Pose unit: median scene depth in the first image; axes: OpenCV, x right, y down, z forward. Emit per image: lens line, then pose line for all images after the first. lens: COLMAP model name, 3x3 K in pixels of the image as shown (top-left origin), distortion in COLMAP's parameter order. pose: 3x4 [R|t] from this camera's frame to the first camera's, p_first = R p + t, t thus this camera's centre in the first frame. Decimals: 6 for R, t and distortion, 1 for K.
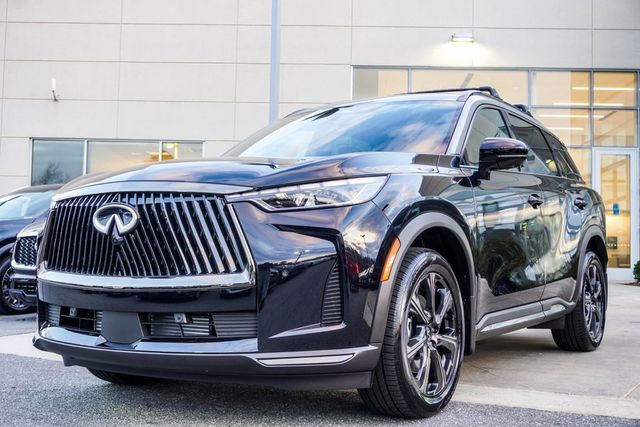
lens RADIAL K [[843.1, 0, 320.0], [0, 843.1, 212.4], [0, 0, 1]] dist [0.073491, 0.000000]
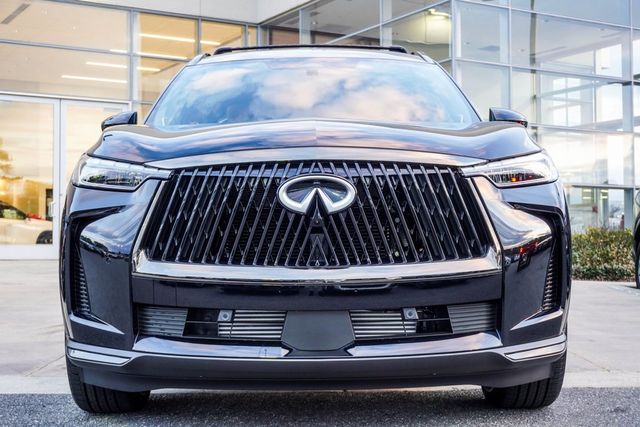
lens RADIAL K [[1039.9, 0, 320.0], [0, 1039.9, 213.8], [0, 0, 1]] dist [-0.072579, 0.000000]
pose [[0.836545, -0.004899, 0.547876, -0.782862], [-0.013982, 0.999443, 0.030286, -0.003563], [-0.547720, -0.032995, 0.836011, 0.190231]]
